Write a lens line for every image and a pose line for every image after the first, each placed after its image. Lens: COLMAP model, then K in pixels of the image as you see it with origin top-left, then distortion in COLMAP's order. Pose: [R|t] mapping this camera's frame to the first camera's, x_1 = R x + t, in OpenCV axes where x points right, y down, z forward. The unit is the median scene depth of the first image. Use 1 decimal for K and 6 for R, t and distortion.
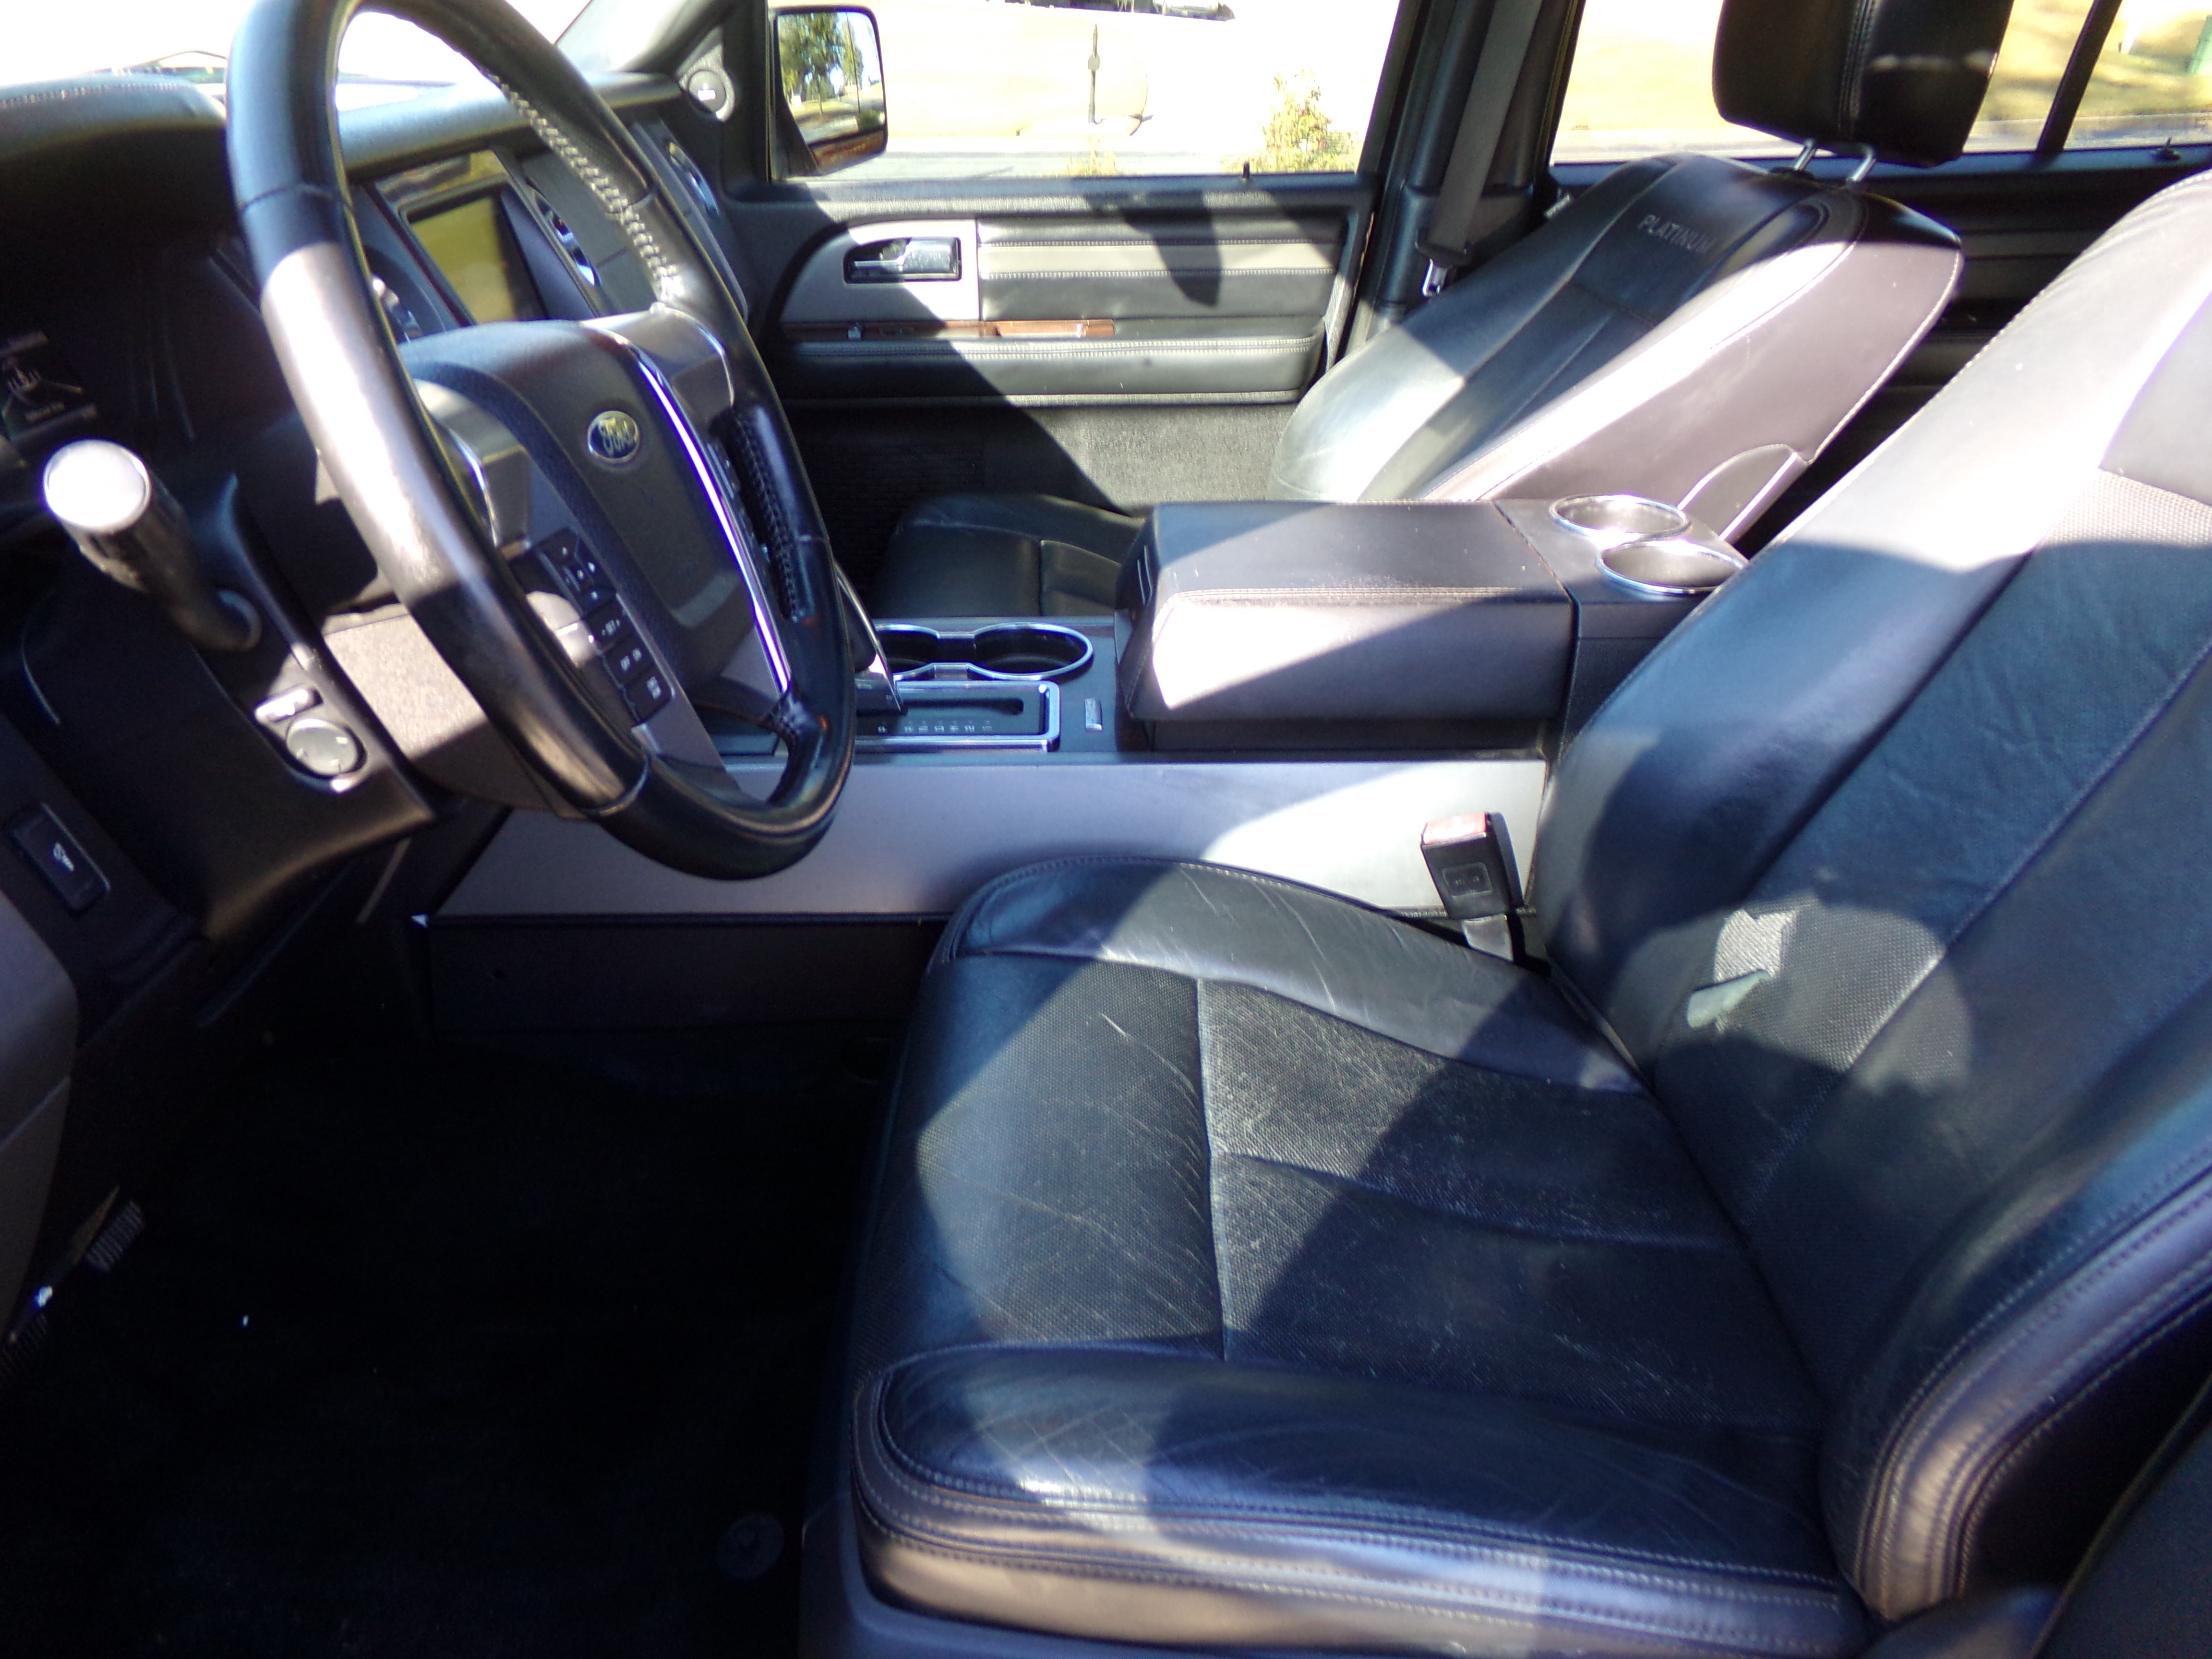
lens RADIAL K [[1491.8, 0, 1077.2], [0, 1491.8, 849.0], [0, 0, 1]] dist [-0.000371, 0.024895]
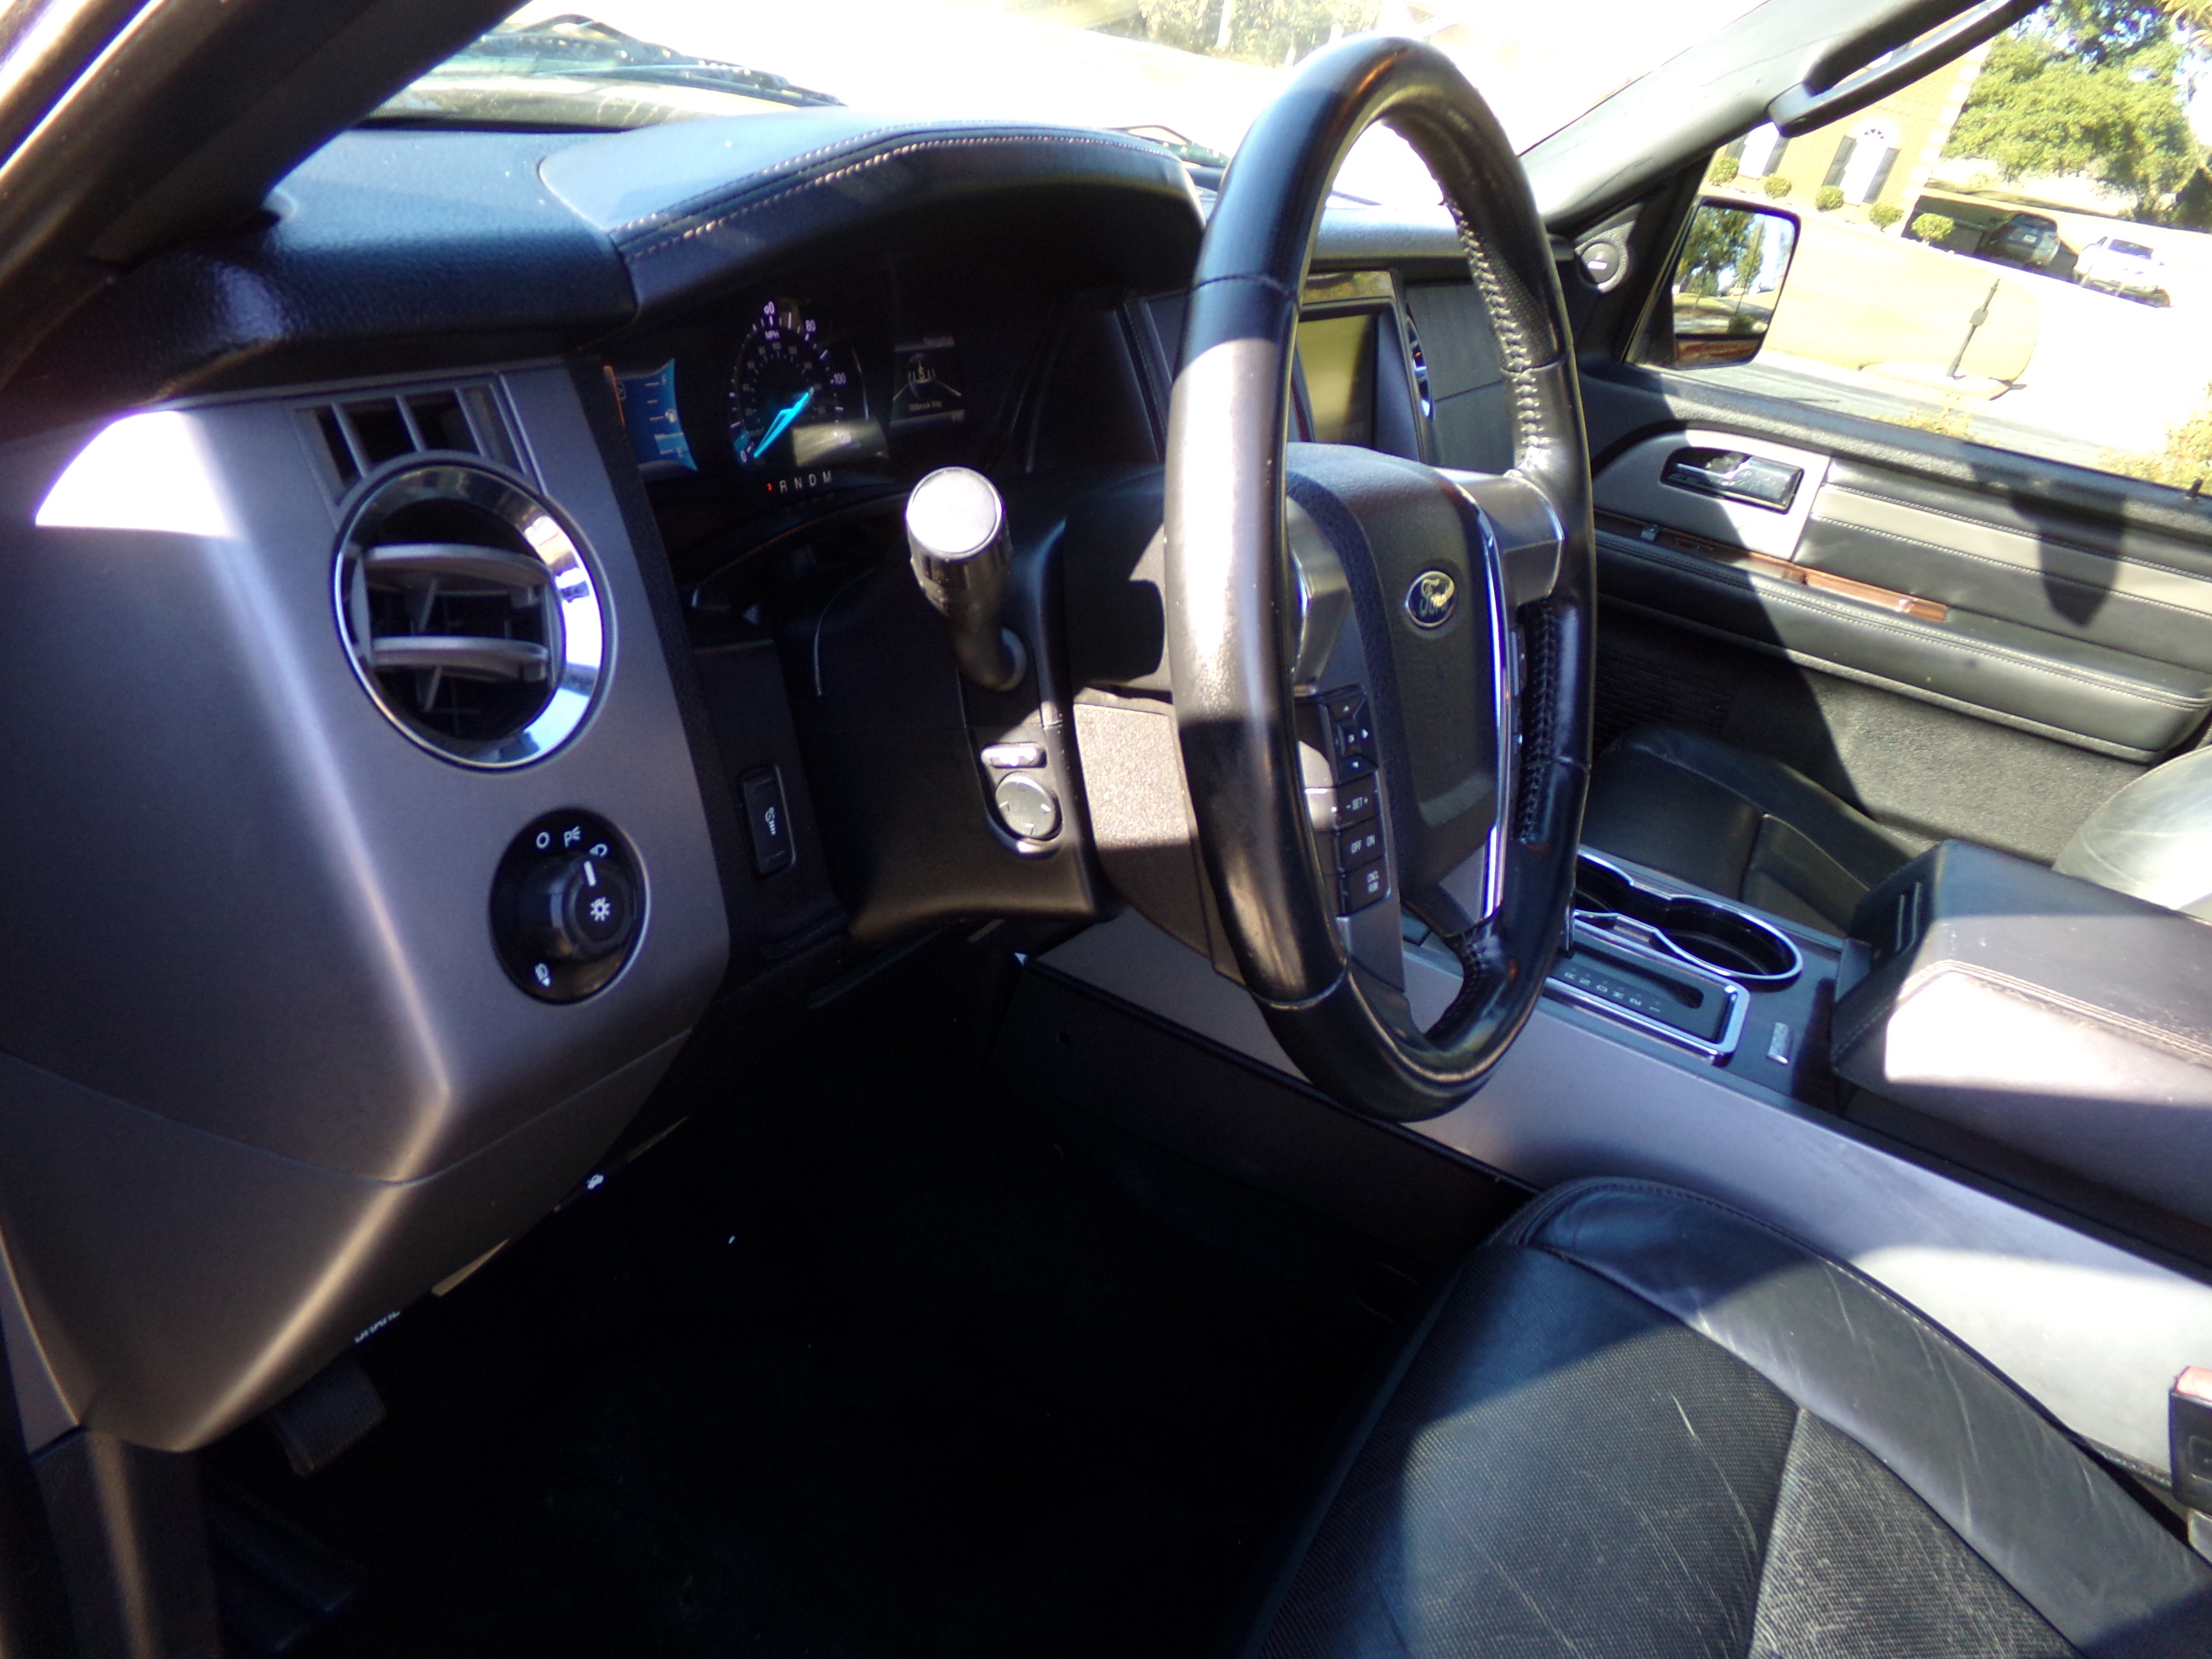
lens RADIAL K [[1509.5, 0, 1107.1], [0, 1509.5, 865.6], [0, 0, 1]] dist [-0.048897, 0.102566]
pose [[0.864593, 0.368272, -0.341839, -0.063257], [-0.393099, 0.919489, -0.003653, -0.027593], [0.312972, 0.137535, 0.939751, 0.061476]]
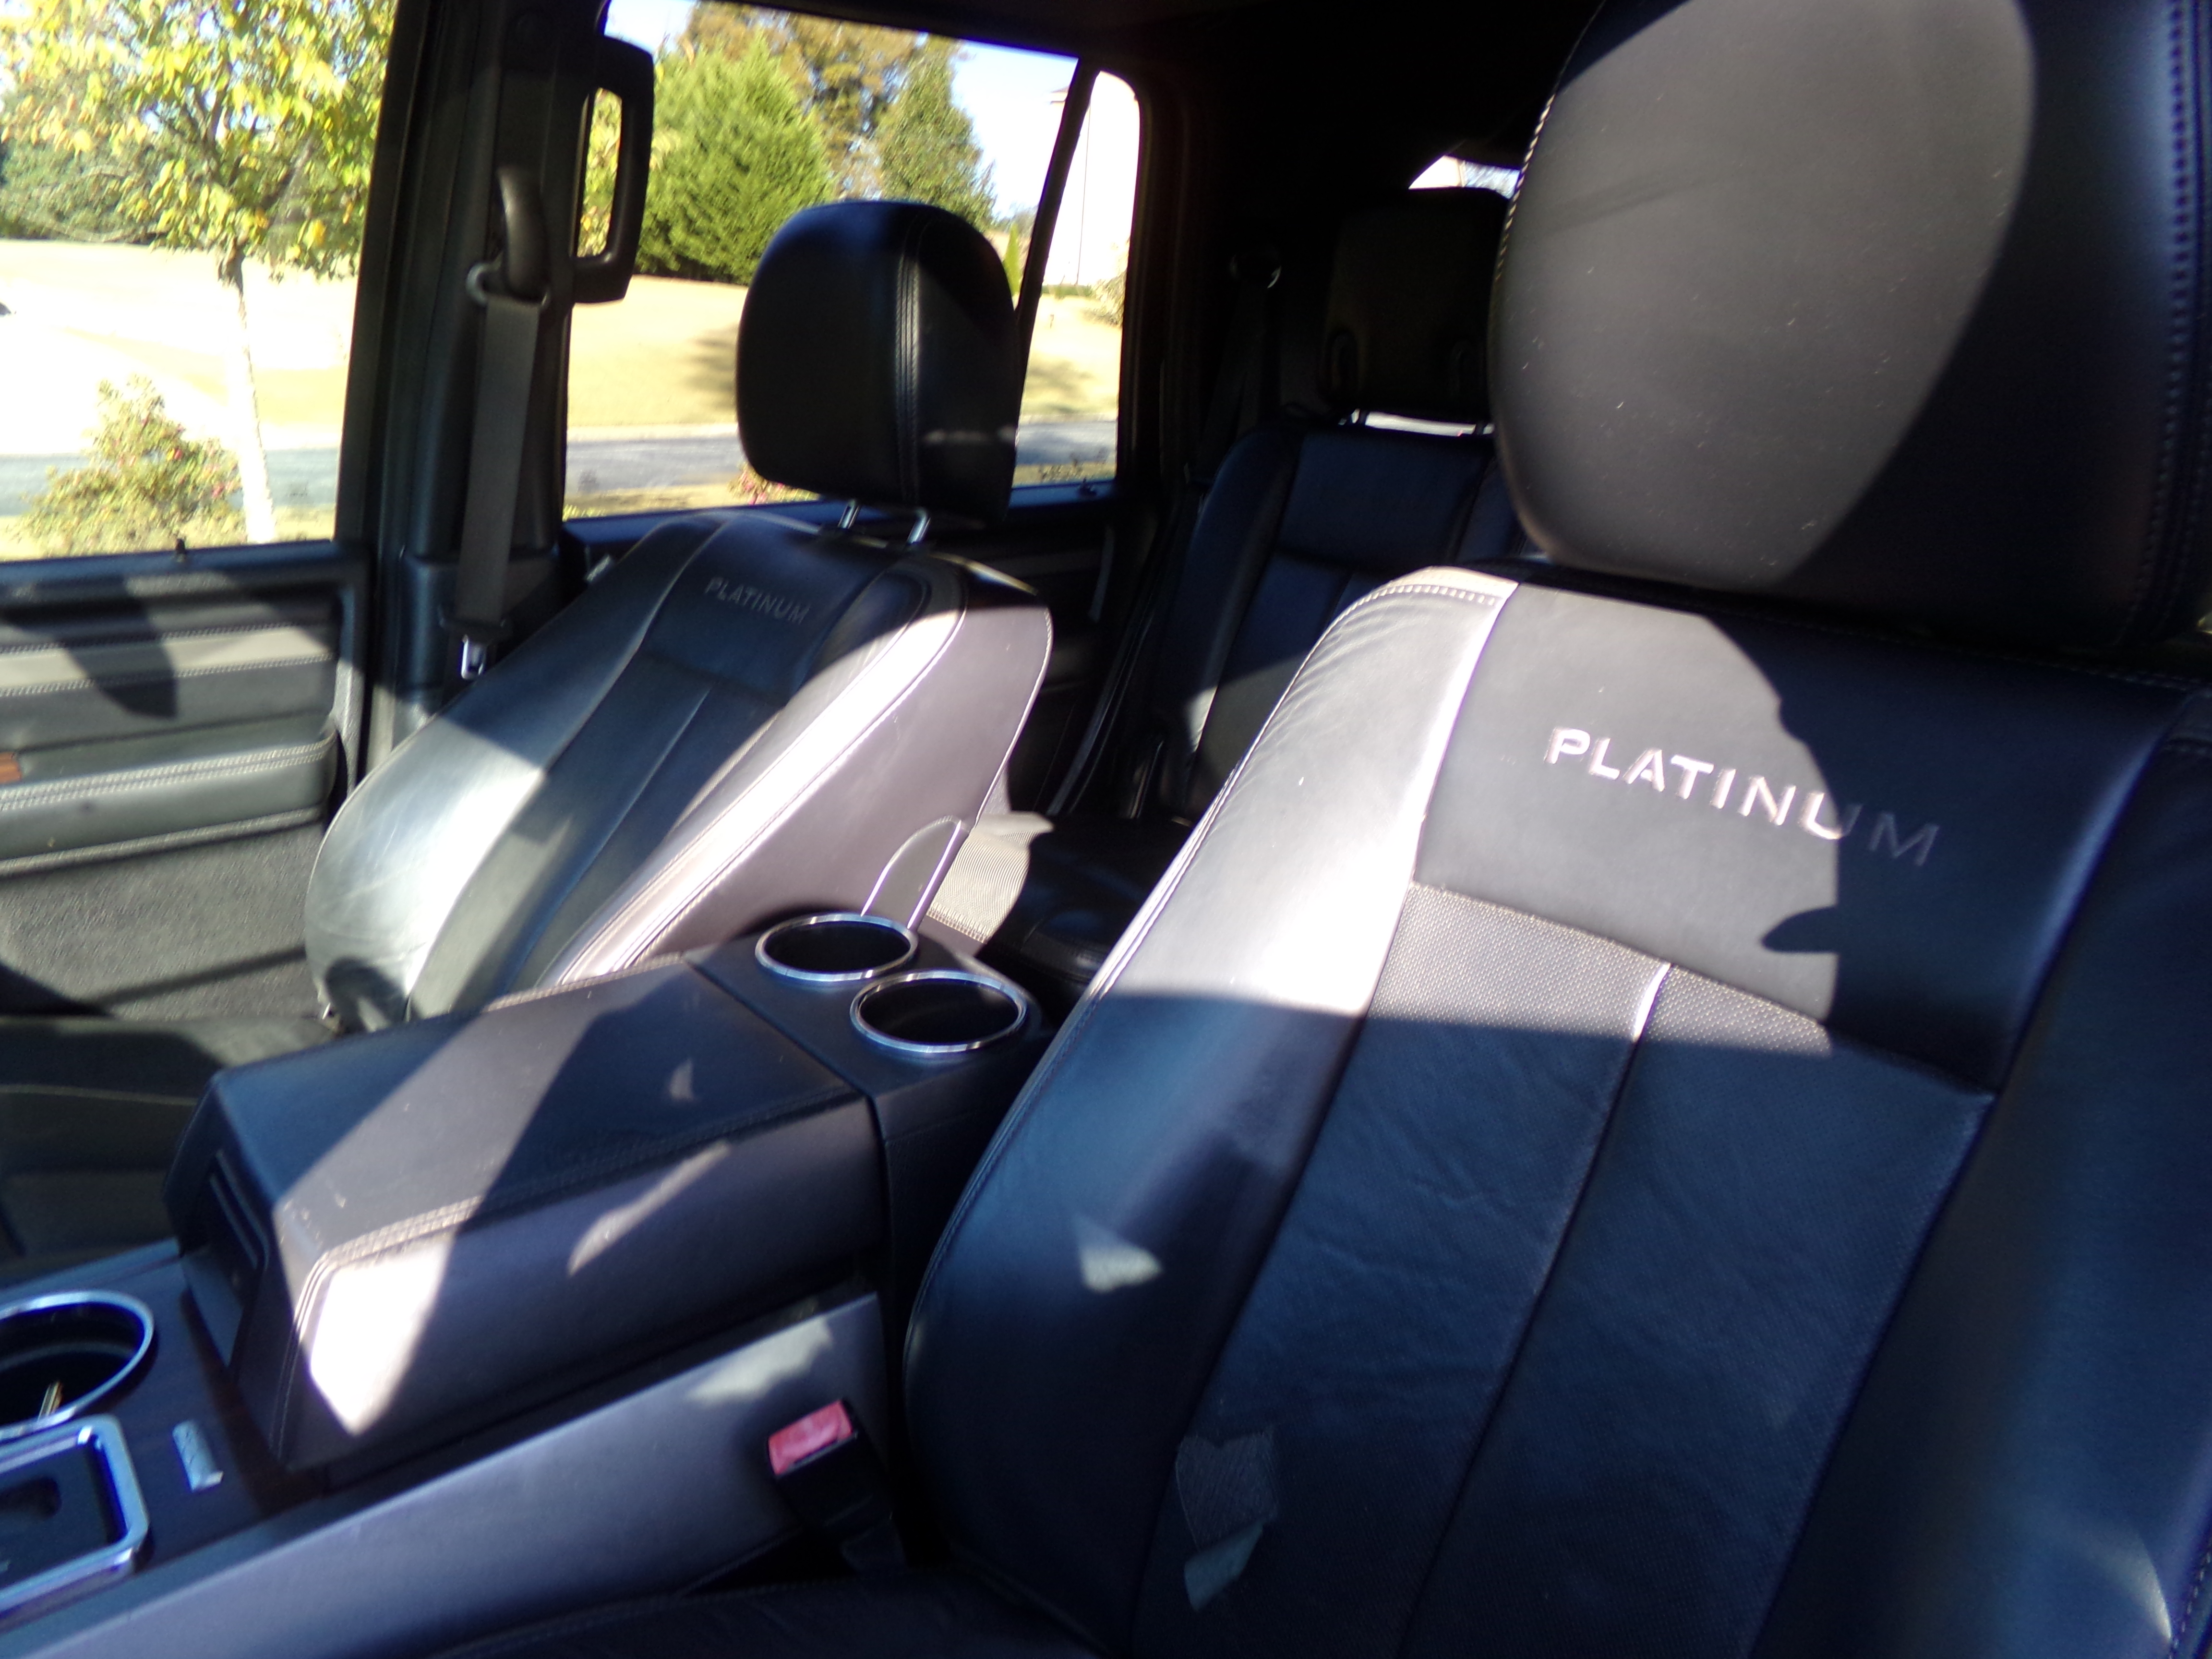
lens RADIAL K [[1502.2, 0, 1052.6], [0, 1502.2, 825.6], [0, 0, 1]] dist [-0.002143, -0.001786]
pose [[0.776598, -0.173416, 0.605659, -0.042821], [0.279427, 0.956447, -0.084436, -0.178681], [-0.564639, 0.234811, 0.791231, 0.243080]]
